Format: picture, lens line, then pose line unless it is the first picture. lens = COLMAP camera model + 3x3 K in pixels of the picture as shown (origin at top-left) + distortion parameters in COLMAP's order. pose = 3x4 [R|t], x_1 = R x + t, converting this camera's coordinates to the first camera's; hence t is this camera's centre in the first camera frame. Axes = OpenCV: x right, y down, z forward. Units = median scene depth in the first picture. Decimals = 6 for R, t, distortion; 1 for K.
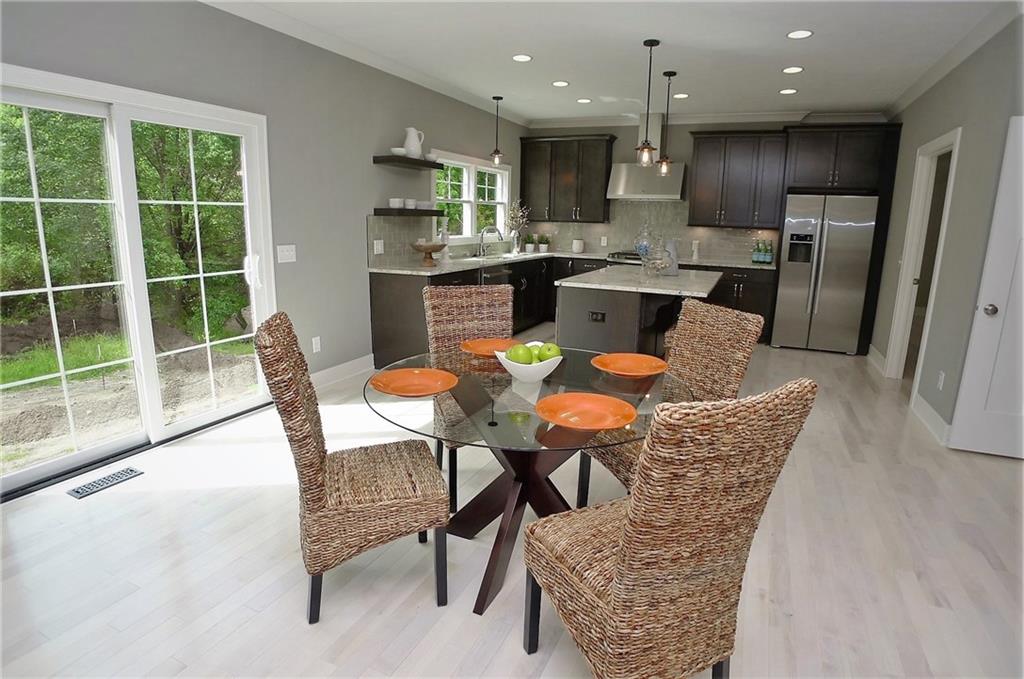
lens RADIAL K [[548.9, 0, 520.8], [0, 548.9, 334.8], [0, 0, 1]] dist [-0.065029, 0.029780]
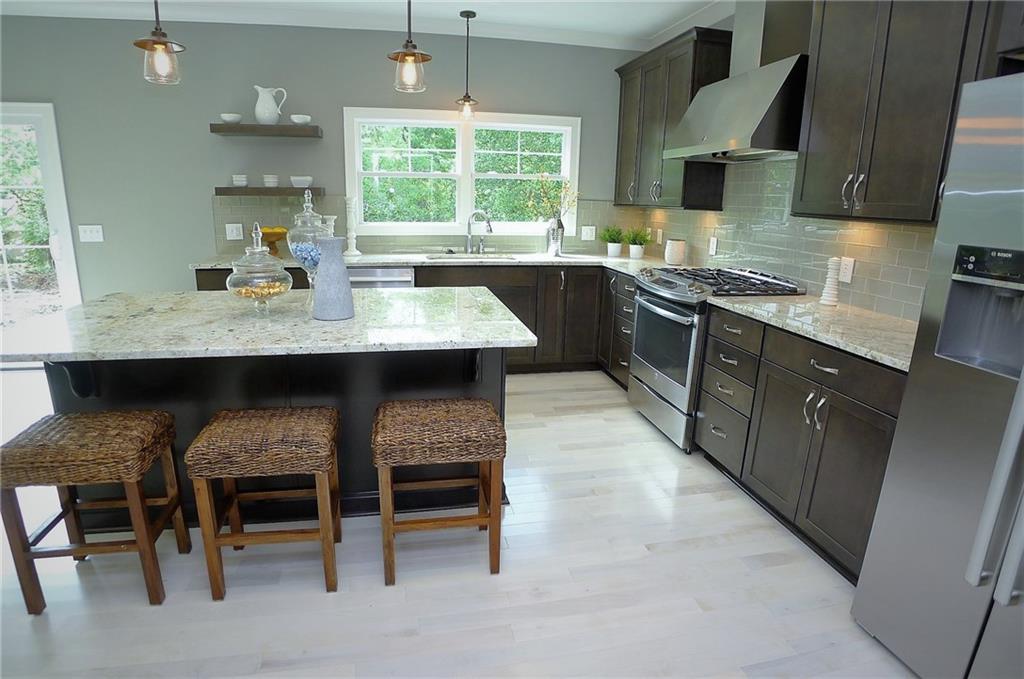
lens RADIAL K [[545.0, 0, 505.3], [0, 545.0, 341.2], [0, 0, 1]] dist [-0.083396, 0.025088]
pose [[0.575606, 0.196619, -0.793737, 0.567884], [-0.177774, 0.977536, 0.113229, -0.131815], [0.798169, 0.075930, 0.597629, 0.685341]]
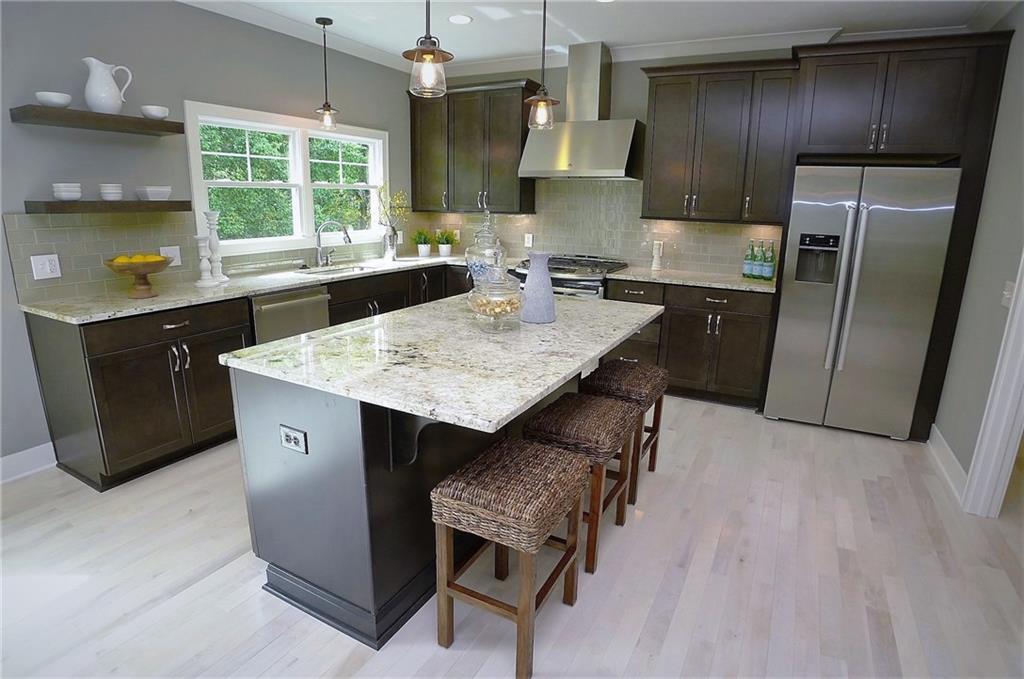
lens RADIAL K [[545.0, 0, 505.3], [0, 545.0, 341.2], [0, 0, 1]] dist [-0.083396, 0.025088]
pose [[0.996220, 0.015318, -0.085500, 0.228477], [-0.012042, 0.999178, 0.038703, -0.087560], [0.086023, -0.037527, 0.995586, 0.390225]]
